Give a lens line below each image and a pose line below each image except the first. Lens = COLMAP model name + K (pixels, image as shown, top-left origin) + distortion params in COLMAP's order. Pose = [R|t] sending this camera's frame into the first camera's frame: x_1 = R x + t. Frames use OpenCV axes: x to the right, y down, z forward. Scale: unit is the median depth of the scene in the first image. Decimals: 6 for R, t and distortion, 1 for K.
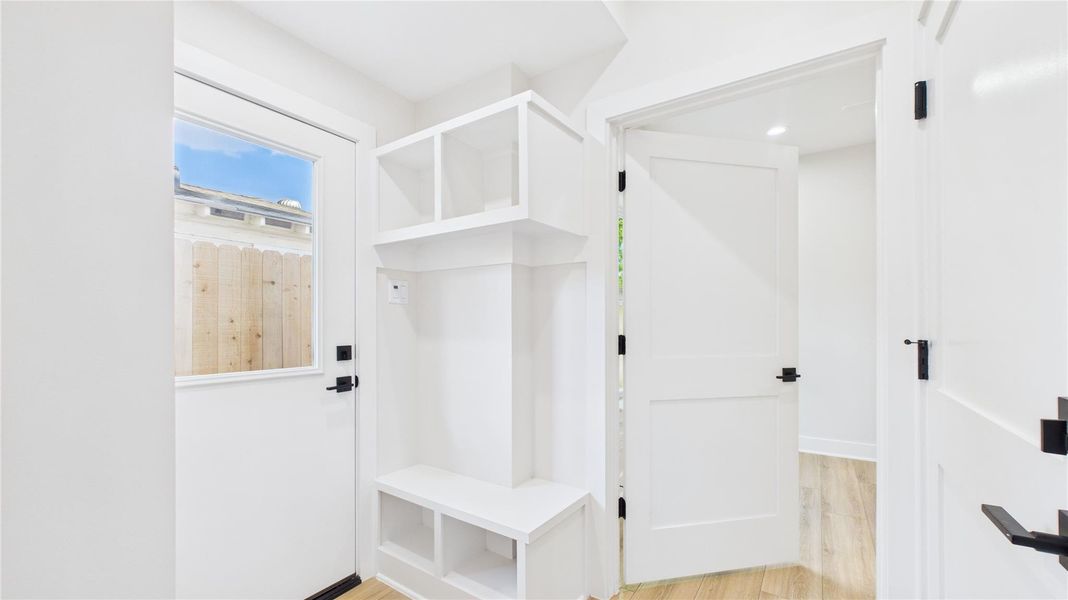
lens RADIAL K [[425.0, 0, 531.6], [0, 425.0, 321.9], [0, 0, 1]] dist [-0.000192, -0.000099]
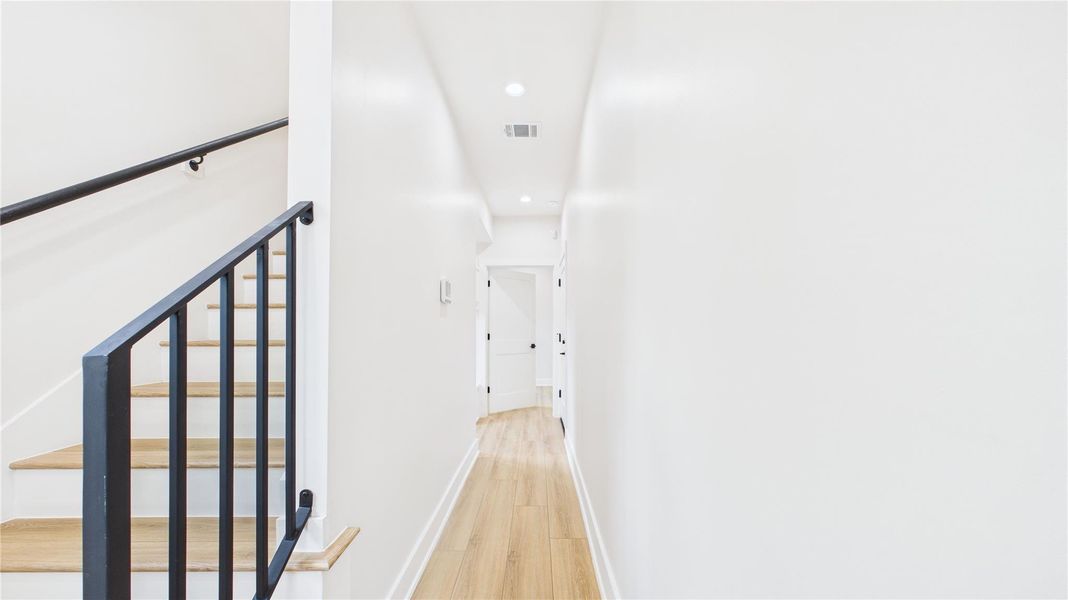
lens RADIAL K [[425.0, 0, 531.6], [0, 425.0, 321.9], [0, 0, 1]] dist [-0.000192, -0.000099]
pose [[0.837534, 0.009761, 0.546299, -1.196067], [-0.004670, 0.999932, -0.010707, -0.022276], [-0.546366, 0.006416, 0.837522, -1.733726]]
